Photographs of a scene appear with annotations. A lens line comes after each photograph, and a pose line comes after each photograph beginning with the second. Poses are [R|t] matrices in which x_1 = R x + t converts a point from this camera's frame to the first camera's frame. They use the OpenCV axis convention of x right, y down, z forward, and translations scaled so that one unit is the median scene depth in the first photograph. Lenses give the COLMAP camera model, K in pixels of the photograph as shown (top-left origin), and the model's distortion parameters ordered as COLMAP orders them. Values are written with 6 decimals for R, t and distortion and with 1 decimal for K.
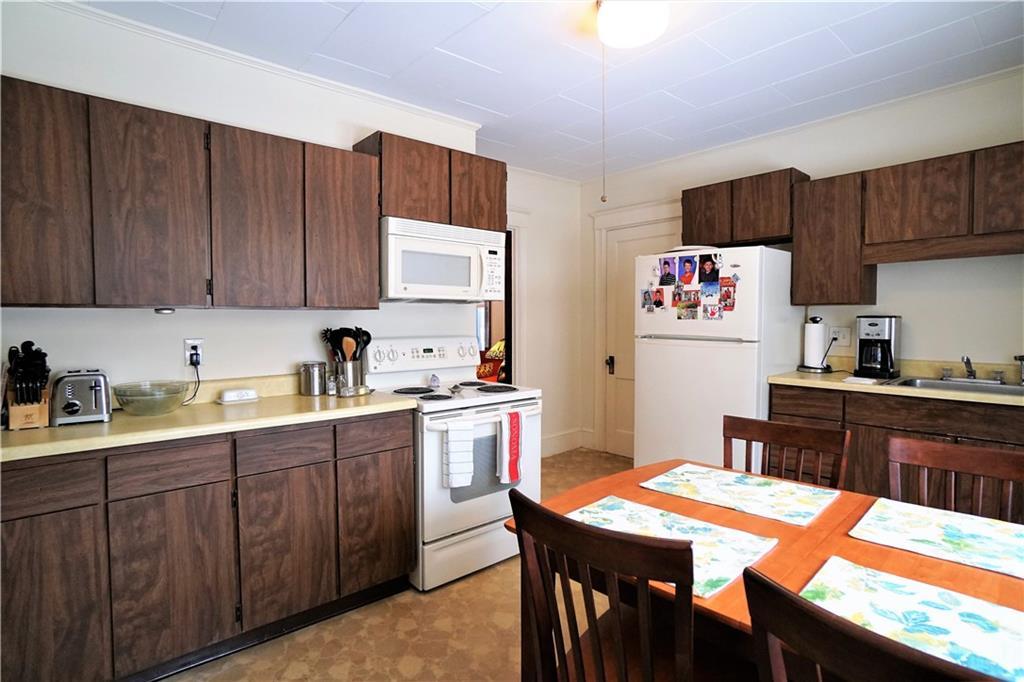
lens RADIAL K [[512.8, 0, 507.5], [0, 512.8, 345.7], [0, 0, 1]] dist [-0.018834, 0.000855]
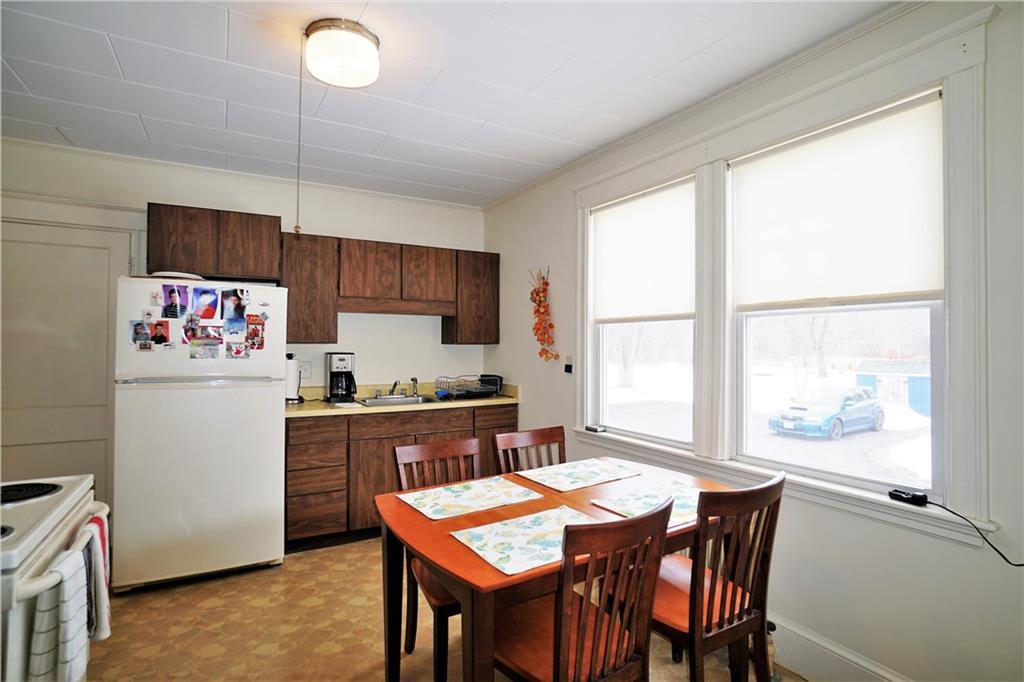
lens RADIAL K [[512.8, 0, 508.9], [0, 512.8, 337.7], [0, 0, 1]] dist [-0.018834, 0.000855]
pose [[0.186934, 0.016696, 0.982230, -0.439926], [0.045628, 0.998629, -0.025659, -0.043756], [-0.981312, 0.049614, 0.185916, 0.347163]]
